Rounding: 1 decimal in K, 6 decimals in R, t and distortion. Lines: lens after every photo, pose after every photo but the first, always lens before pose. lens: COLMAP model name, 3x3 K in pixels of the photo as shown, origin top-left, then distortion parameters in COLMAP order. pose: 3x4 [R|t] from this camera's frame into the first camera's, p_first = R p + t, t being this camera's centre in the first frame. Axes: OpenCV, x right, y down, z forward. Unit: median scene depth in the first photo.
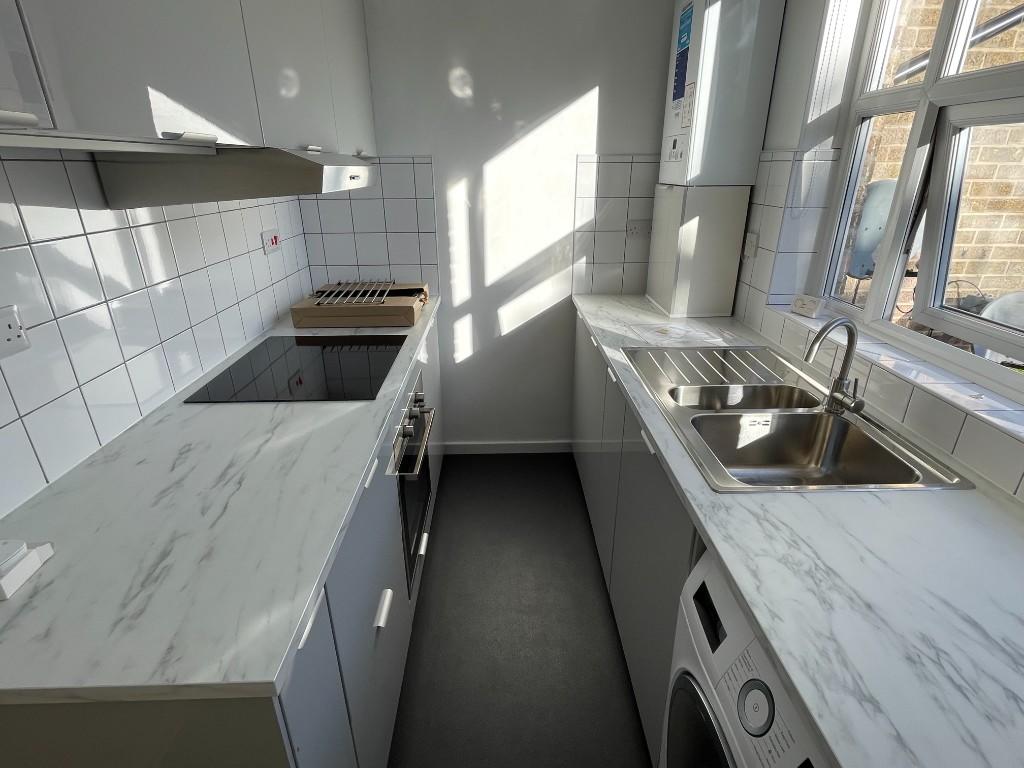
lens RADIAL K [[520.3, 0, 510.4], [0, 520.3, 381.8], [0, 0, 1]] dist [-0.003136, -0.000442]
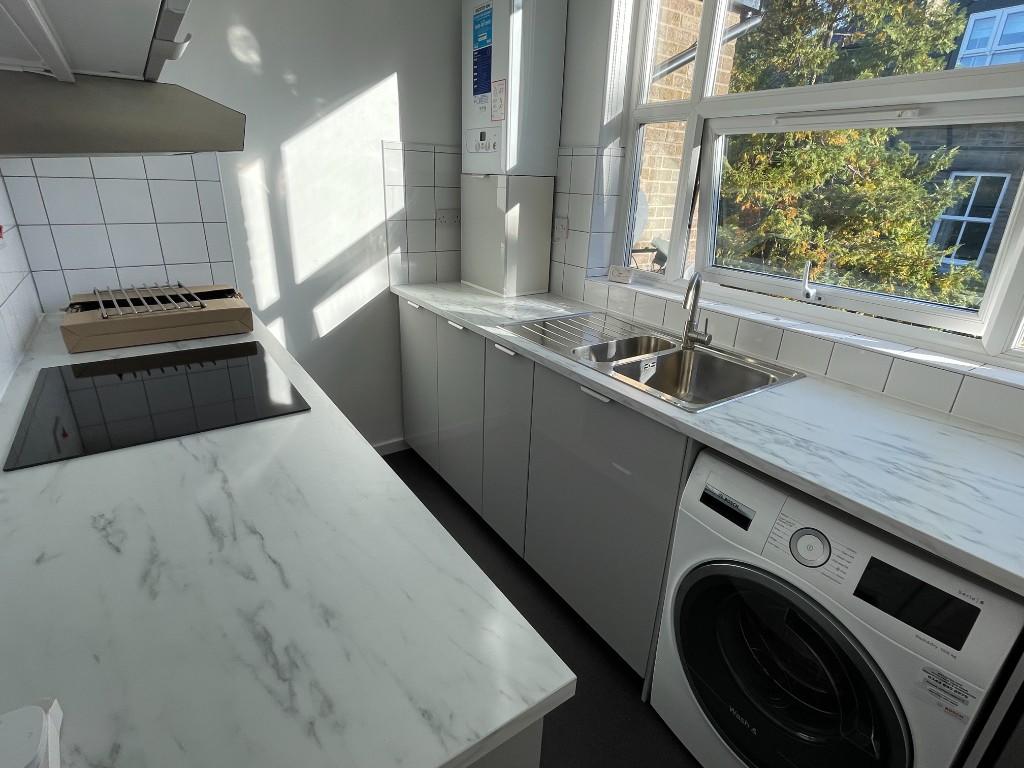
lens RADIAL K [[520.3, 0, 509.3], [0, 520.3, 383.6], [0, 0, 1]] dist [-0.003136, -0.000442]
pose [[0.836805, -0.167638, 0.521205, -0.290134], [0.170993, 0.984373, 0.042076, 0.009179], [-0.520113, 0.053913, 0.852394, 0.087739]]
